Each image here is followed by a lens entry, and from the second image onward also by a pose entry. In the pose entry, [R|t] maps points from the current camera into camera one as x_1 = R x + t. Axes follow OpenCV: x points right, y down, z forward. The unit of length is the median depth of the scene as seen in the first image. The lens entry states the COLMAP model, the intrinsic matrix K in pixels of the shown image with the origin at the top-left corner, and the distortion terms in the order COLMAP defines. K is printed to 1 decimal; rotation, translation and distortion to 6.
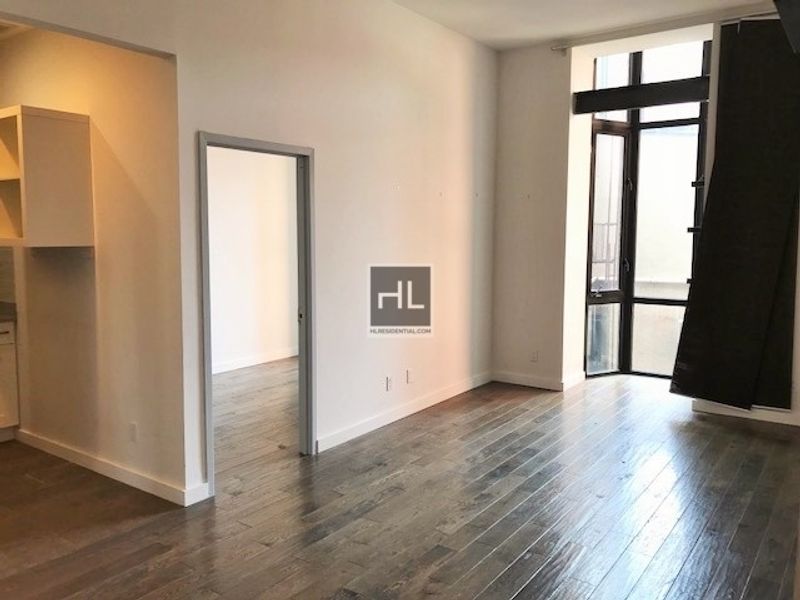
lens RADIAL K [[657.1, 0, 400.7], [0, 657.1, 300.8], [0, 0, 1]] dist [0.012373, -0.020108]
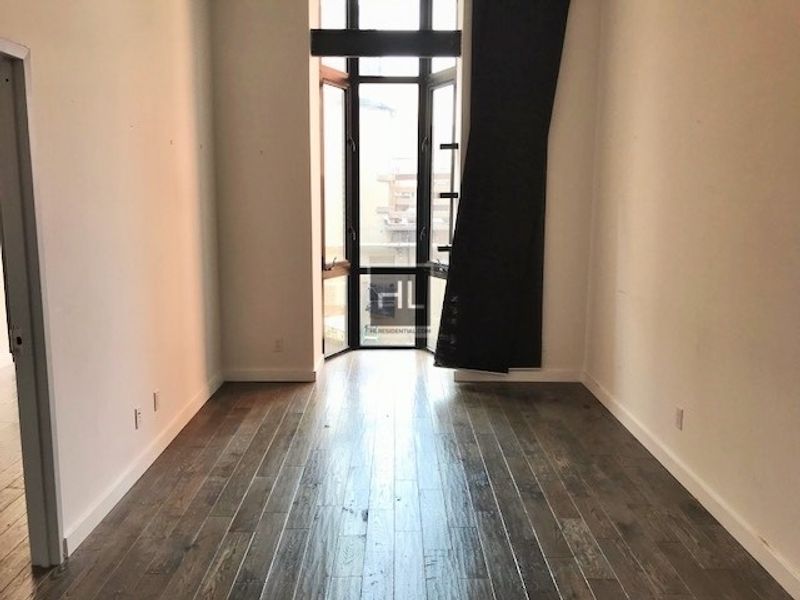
lens RADIAL K [[657.1, 0, 399.8], [0, 657.1, 294.9], [0, 0, 1]] dist [0.012373, -0.020108]
pose [[0.804381, -0.085636, 0.587910, -0.182629], [0.057348, 0.996128, 0.066635, -0.030541], [-0.591340, -0.019884, 0.806177, 0.274520]]
